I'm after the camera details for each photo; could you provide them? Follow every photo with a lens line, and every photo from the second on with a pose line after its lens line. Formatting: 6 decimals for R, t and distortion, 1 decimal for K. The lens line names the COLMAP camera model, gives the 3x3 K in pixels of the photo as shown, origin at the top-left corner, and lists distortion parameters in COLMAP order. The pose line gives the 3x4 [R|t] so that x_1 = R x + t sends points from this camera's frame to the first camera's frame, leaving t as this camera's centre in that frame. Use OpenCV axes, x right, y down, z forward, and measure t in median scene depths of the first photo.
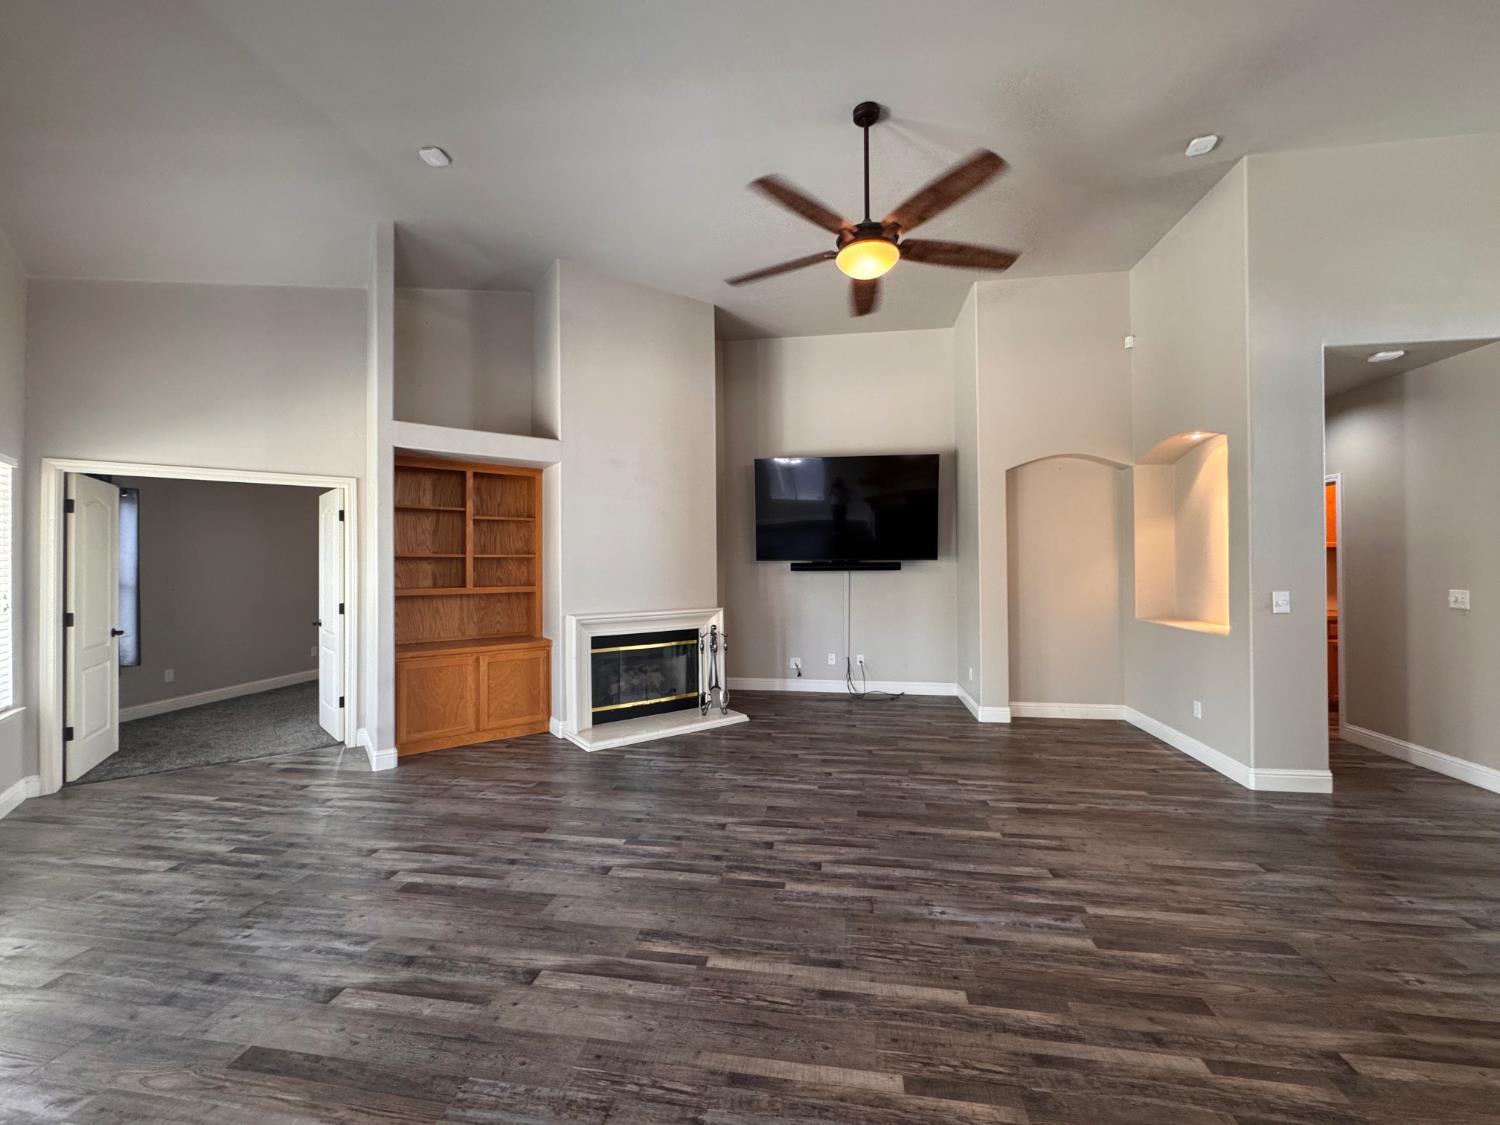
lens RADIAL K [[600.6, 0, 749.9], [0, 600.6, 560.8], [0, 0, 1]] dist [-0.003726, 0.000933]
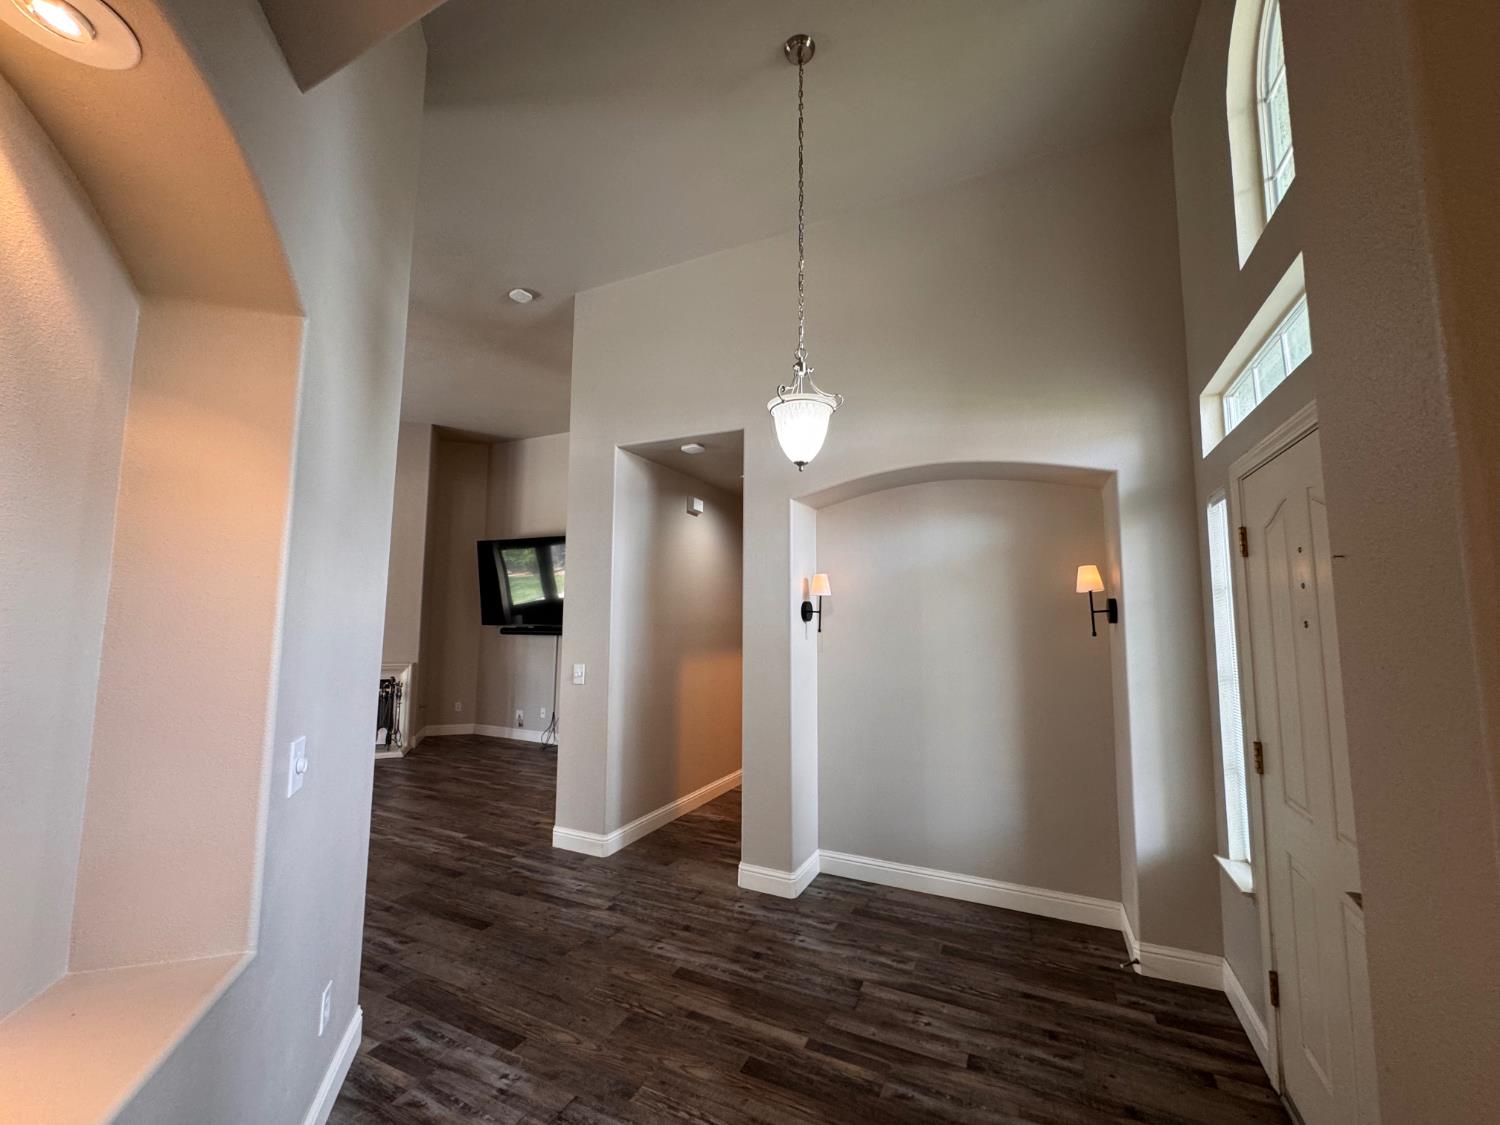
lens RADIAL K [[600.8, 0, 748.3], [0, 600.8, 558.6], [0, 0, 1]] dist [0.000740, 0.000265]
pose [[0.954679, -0.017472, -0.297124, 1.465827], [-0.011809, 0.995266, -0.096469, -0.037467], [0.297403, 0.095606, 0.949953, 0.011940]]
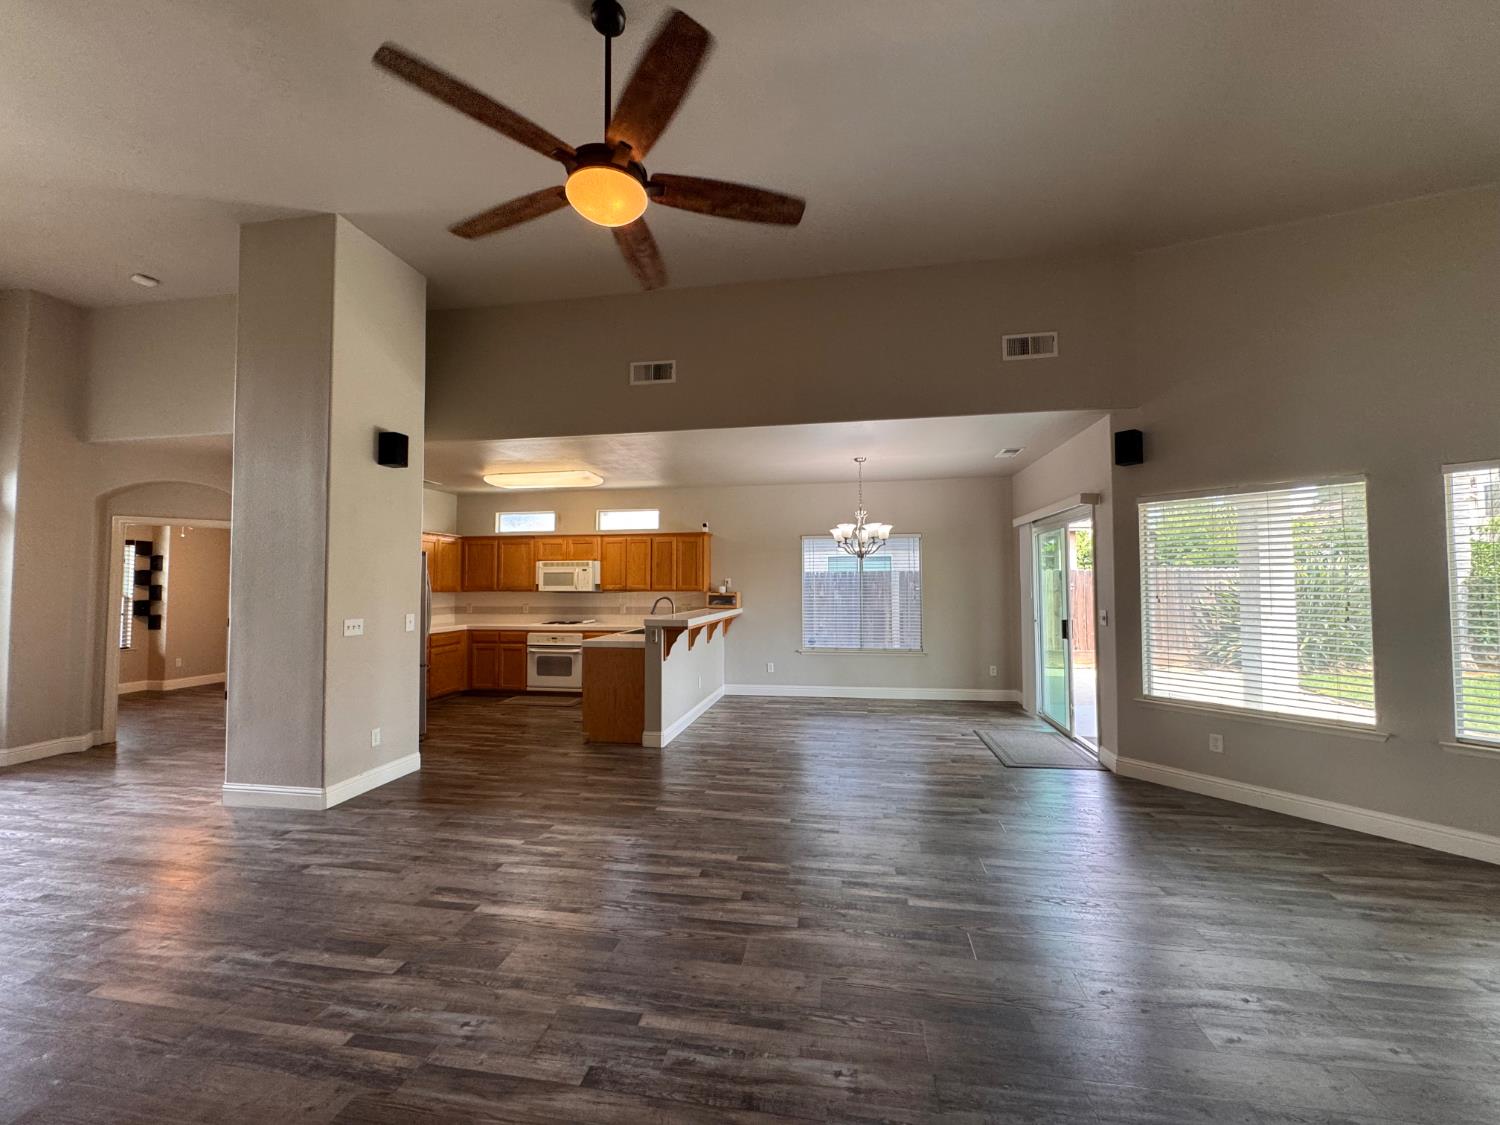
lens RADIAL K [[598.6, 0, 750.3], [0, 598.6, 563.6], [0, 0, 1]] dist [-0.003140, -0.000079]
pose [[-0.999801, 0.011301, 0.016430, 0.004369], [0.010642, 0.999157, -0.039656, -0.000103], [-0.016864, -0.039474, -0.999078, 1.518183]]
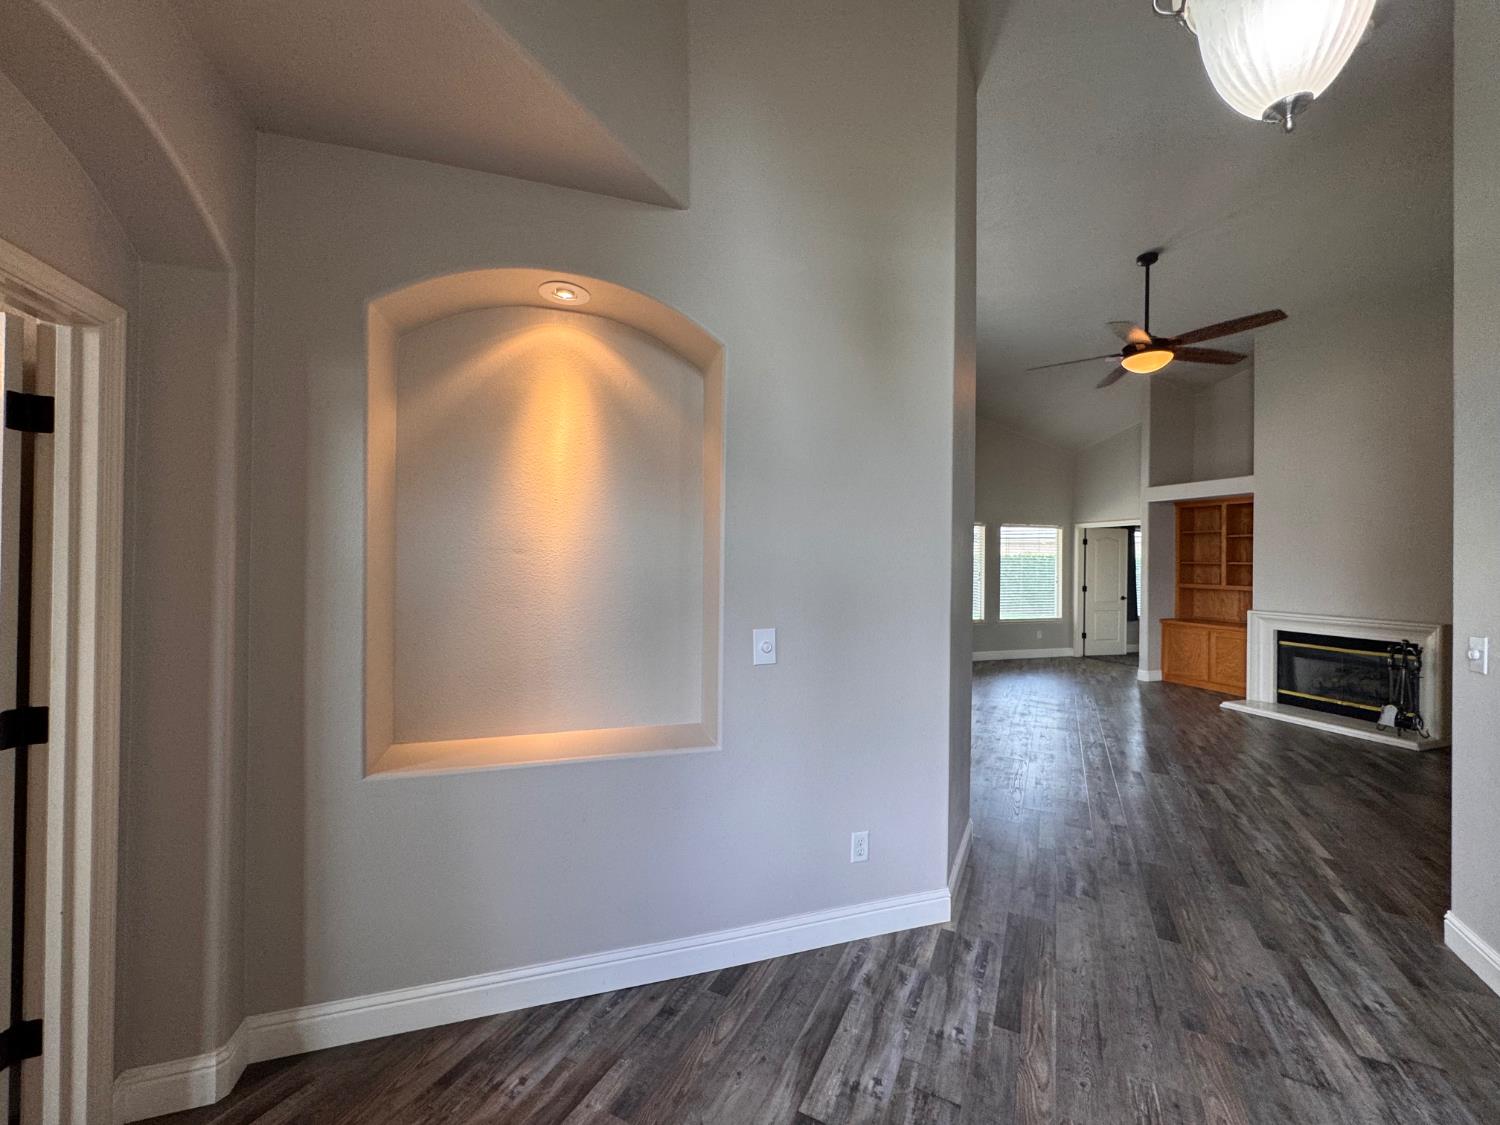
lens RADIAL K [[601.8, 0, 749.9], [0, 601.8, 560.3], [0, 0, 1]] dist [-0.003285, 0.000639]
pose [[-0.315069, 0.002676, -0.949065, 1.619005], [-0.002738, 0.999989, 0.003728, -0.022556], [0.949065, 0.003774, -0.315058, 0.481404]]
